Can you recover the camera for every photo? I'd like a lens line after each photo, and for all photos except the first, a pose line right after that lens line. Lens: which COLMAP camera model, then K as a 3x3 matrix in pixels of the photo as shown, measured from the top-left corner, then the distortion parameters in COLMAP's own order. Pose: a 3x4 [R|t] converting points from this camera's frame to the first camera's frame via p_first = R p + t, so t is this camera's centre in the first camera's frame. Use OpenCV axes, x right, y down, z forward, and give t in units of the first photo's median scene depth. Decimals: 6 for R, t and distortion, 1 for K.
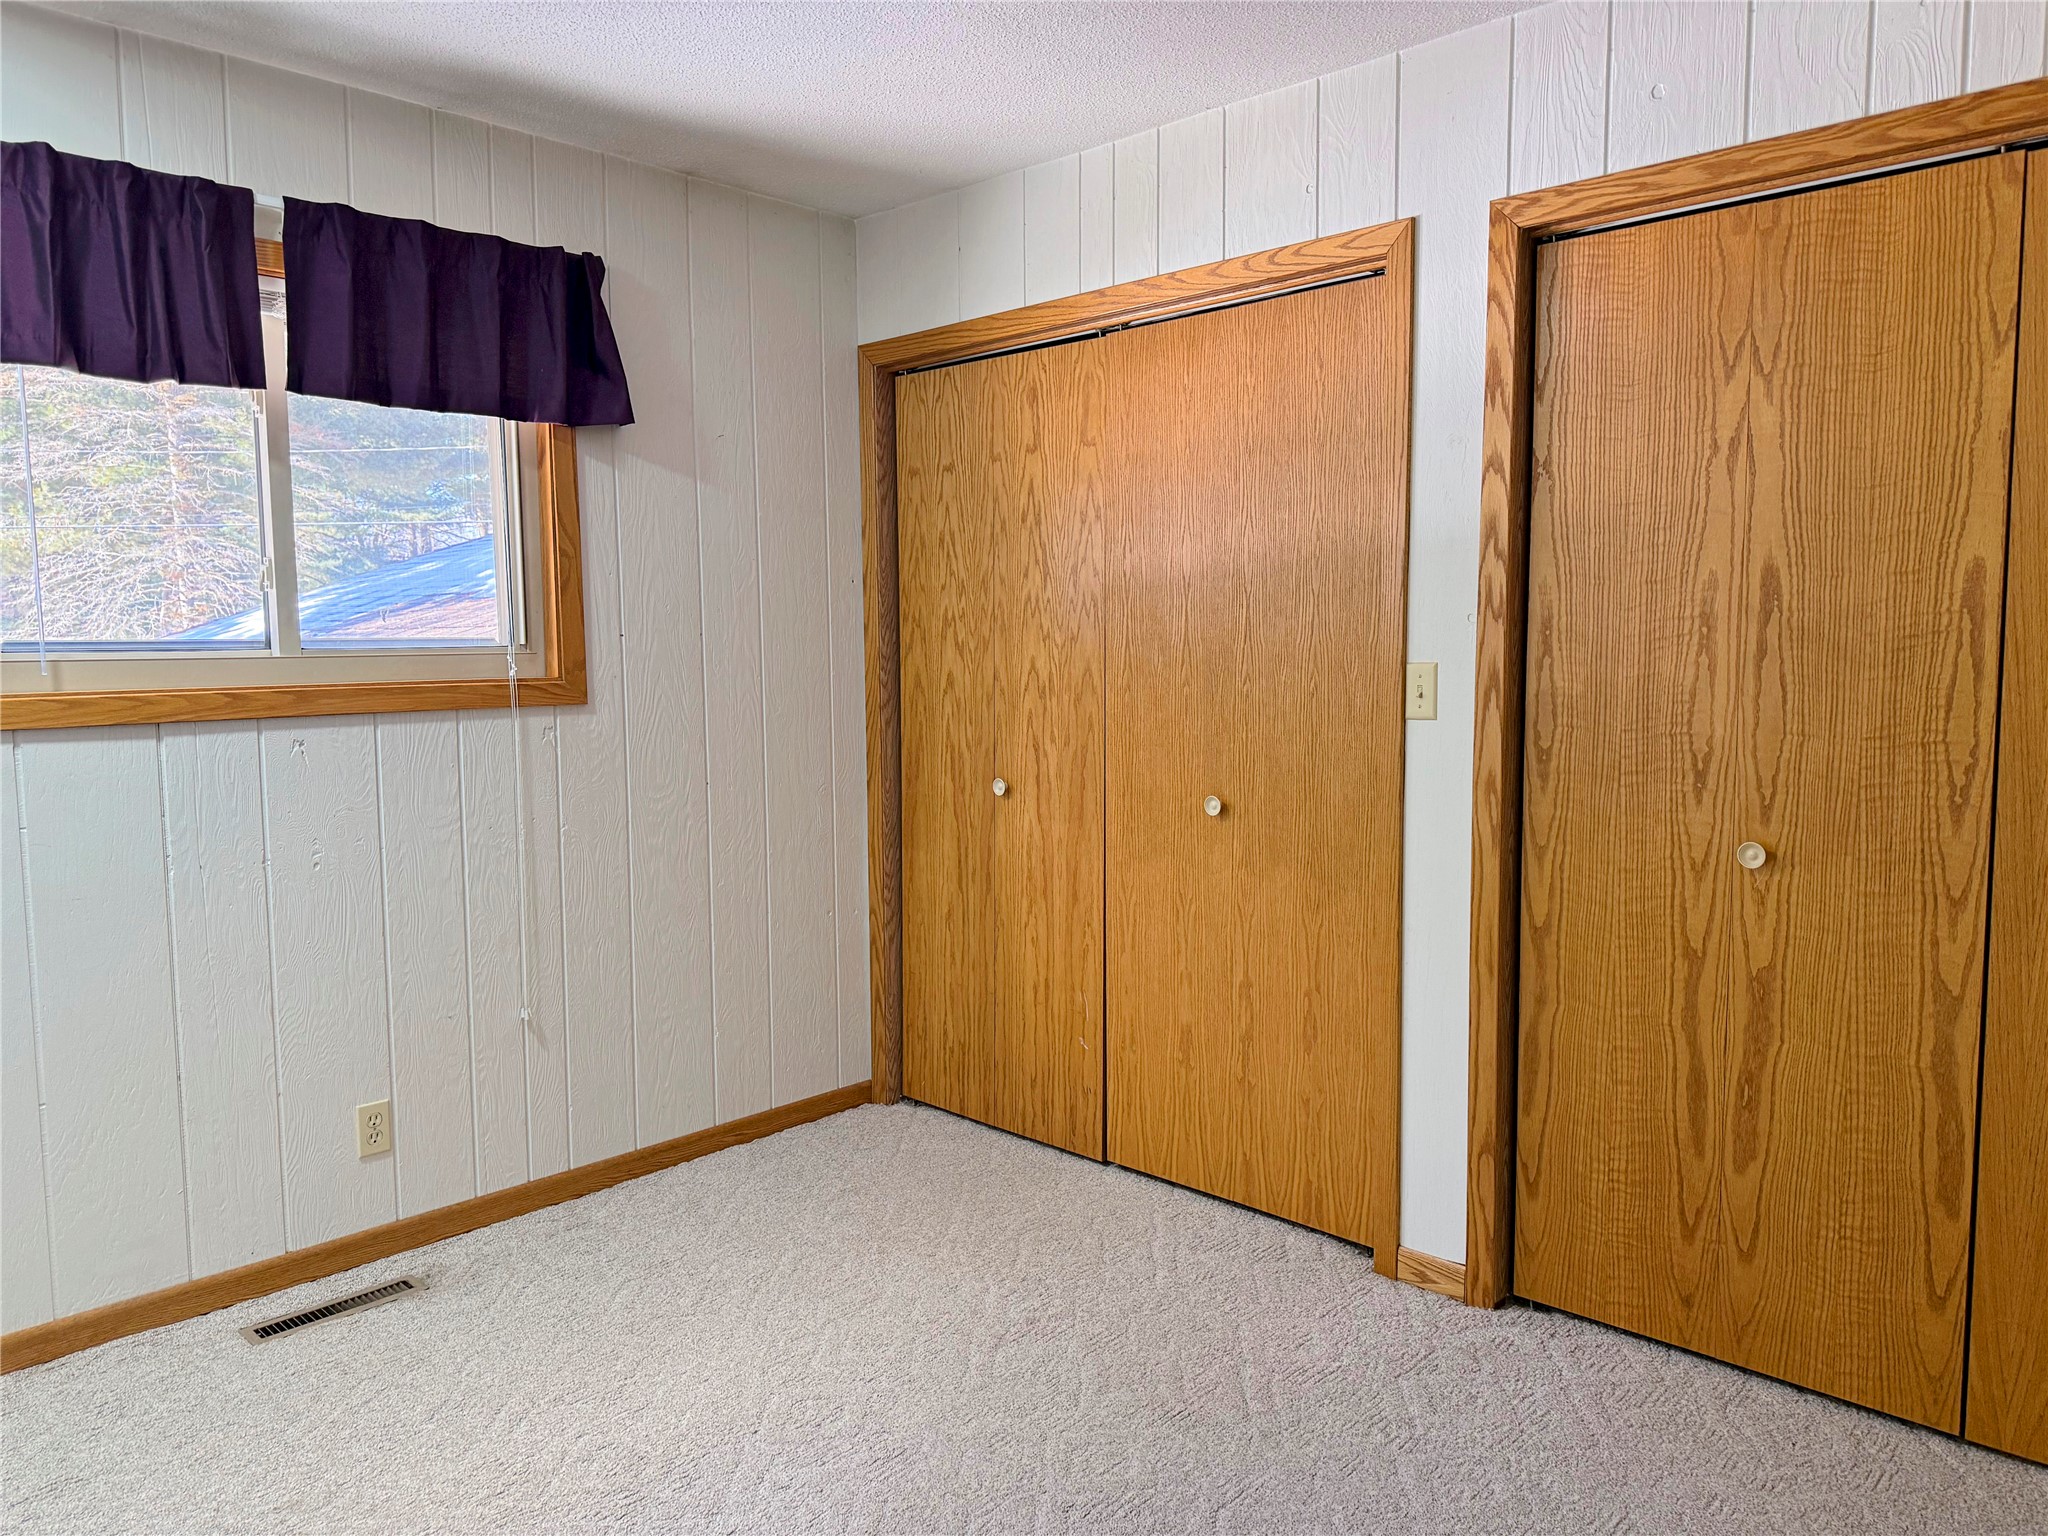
lens RADIAL K [[1456.2, 0, 1025.9], [0, 1456.2, 772.4], [0, 0, 1]] dist [0.064323, -0.083346]
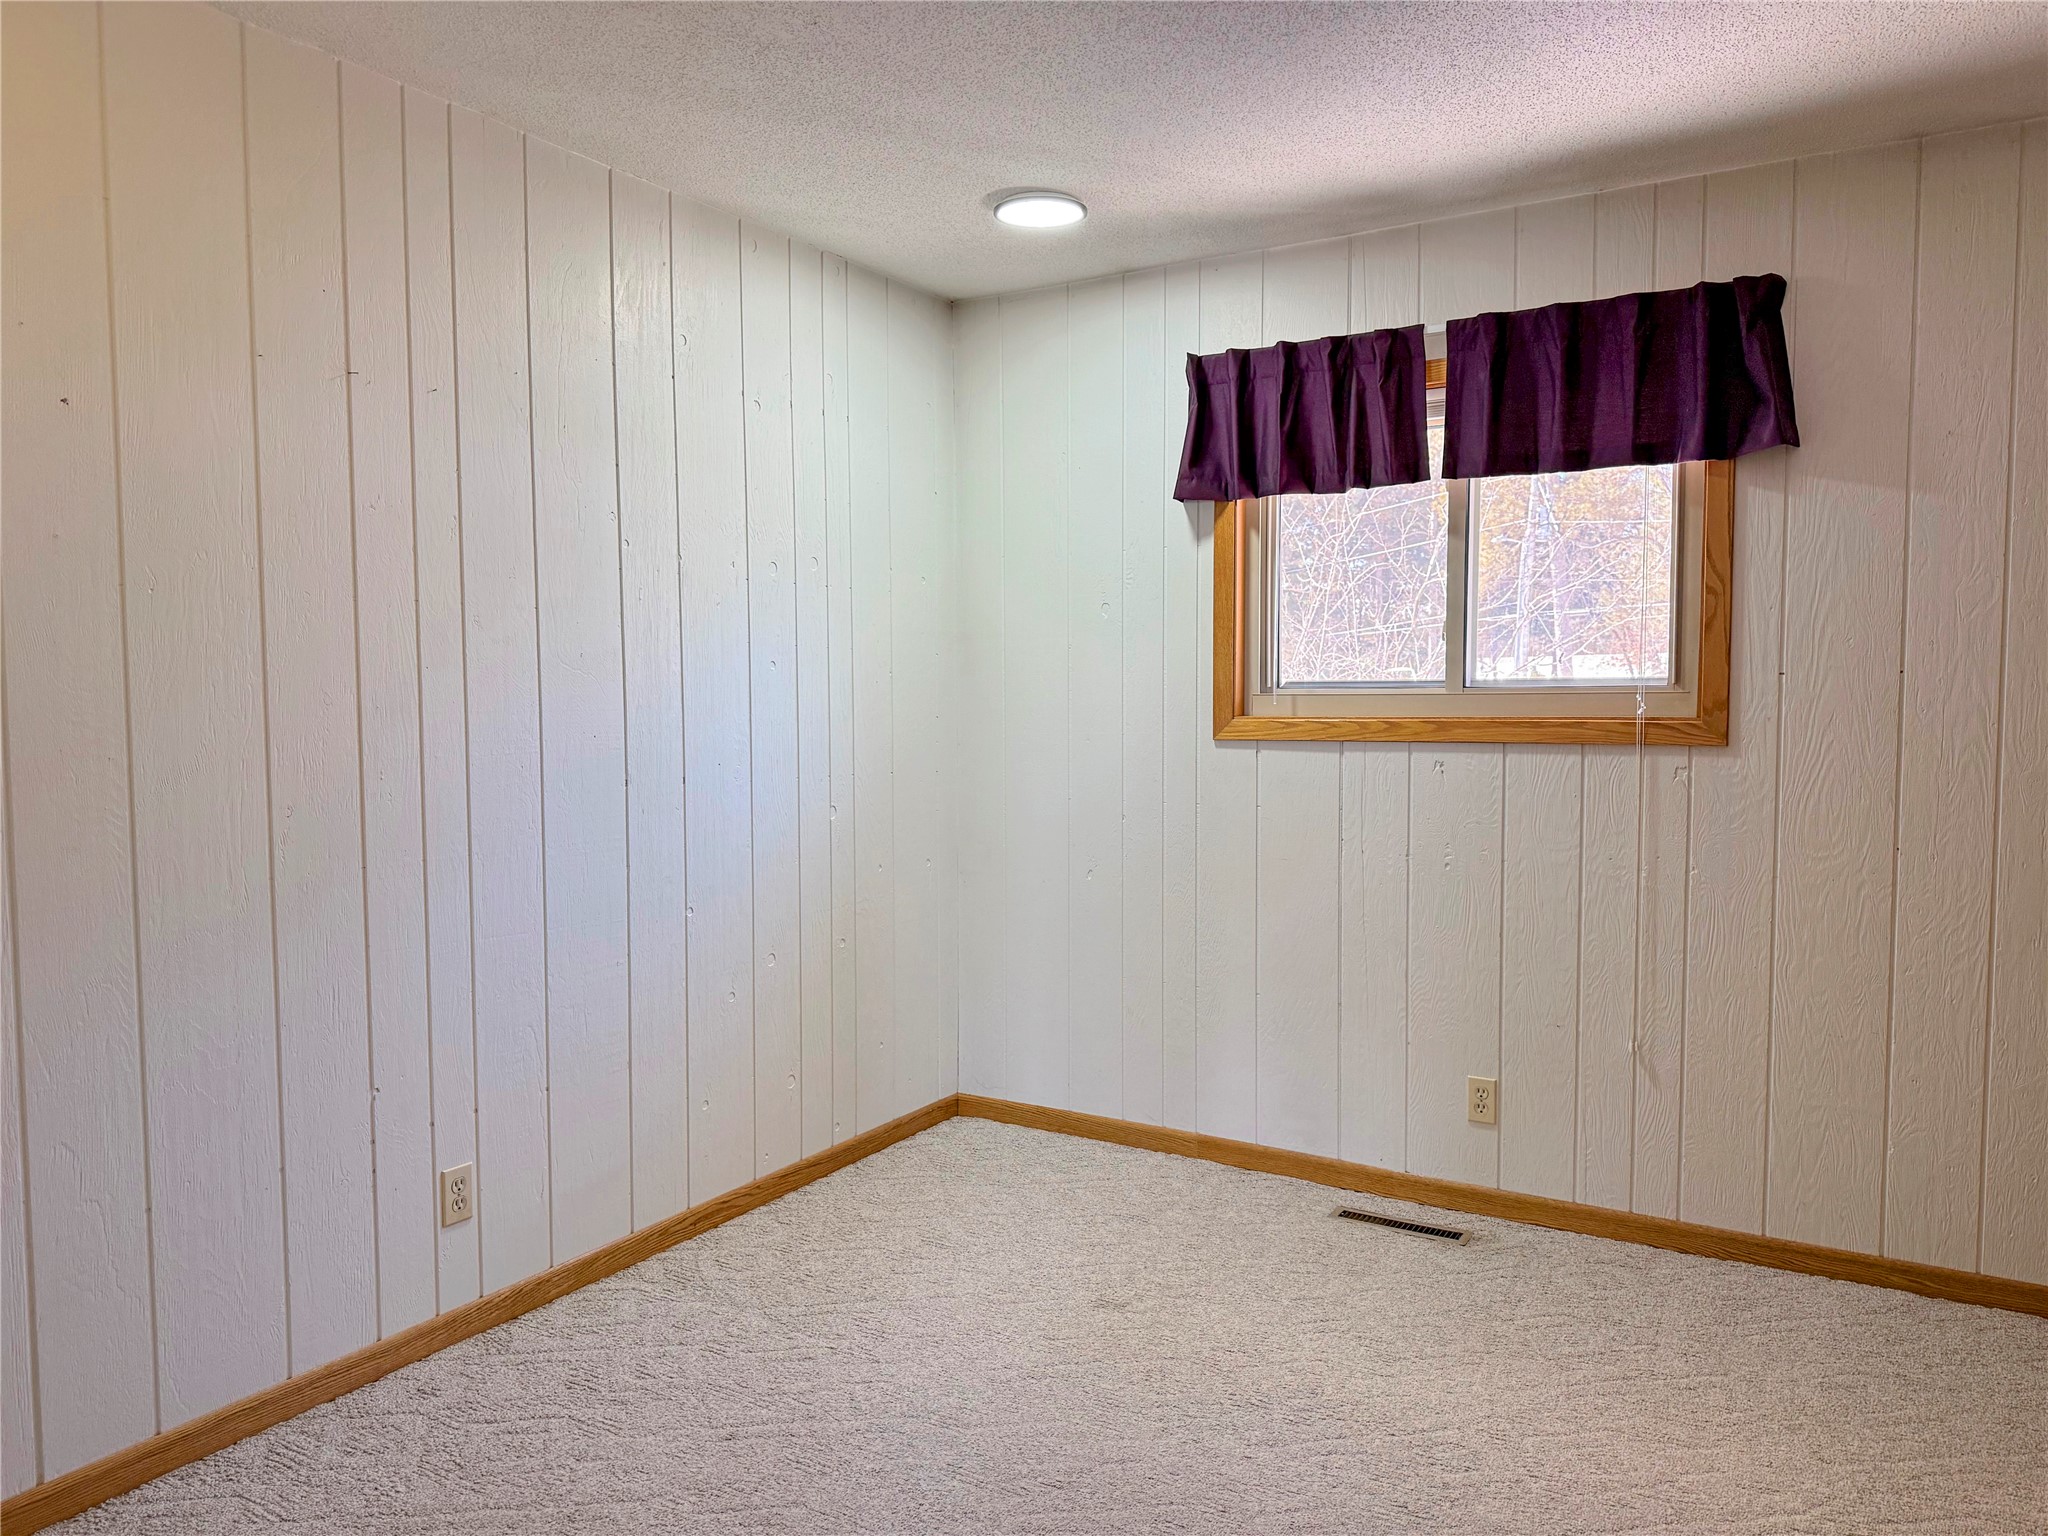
lens RADIAL K [[1456.2, 0, 1021.0], [0, 1456.2, 786.6], [0, 0, 1]] dist [0.064323, -0.083346]
pose [[0.201887, 0.071707, -0.976780, 0.598266], [-0.090149, 0.994443, 0.054371, -0.034244], [0.975251, 0.077079, 0.207229, 0.389436]]
